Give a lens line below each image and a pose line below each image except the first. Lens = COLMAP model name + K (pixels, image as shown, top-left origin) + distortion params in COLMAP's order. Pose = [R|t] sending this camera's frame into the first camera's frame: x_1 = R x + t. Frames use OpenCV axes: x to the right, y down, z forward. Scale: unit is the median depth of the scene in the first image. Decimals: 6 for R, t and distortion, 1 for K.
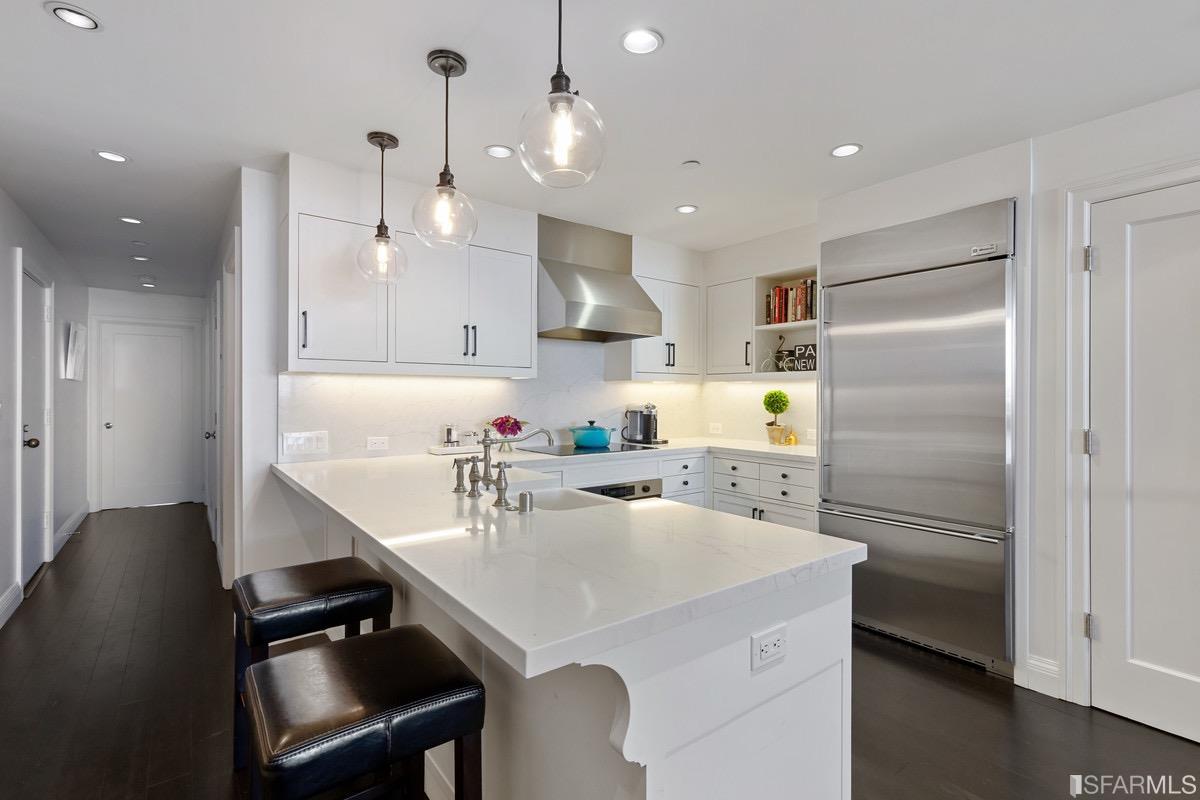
lens RADIAL K [[534.6, 0, 605.6], [0, 534.6, 403.2], [0, 0, 1]] dist [0.009524, -0.002661]
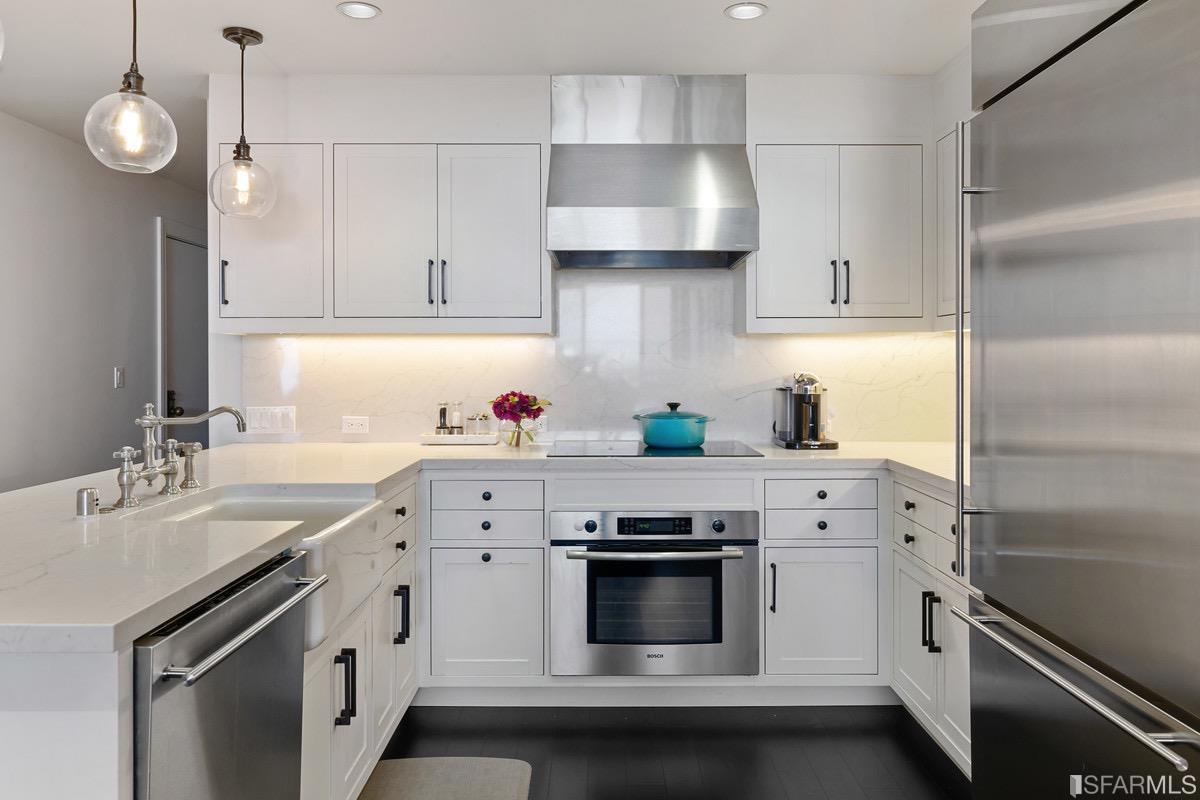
lens RADIAL K [[849.6, 0, 620.0], [0, 849.6, 367.3], [0, 0, 1]] dist [0.002348, -0.009366]
pose [[0.797715, -0.005974, -0.603005, 0.499200], [-0.004645, 0.999860, -0.016052, 0.009074], [0.603017, 0.015606, 0.797576, 0.217041]]
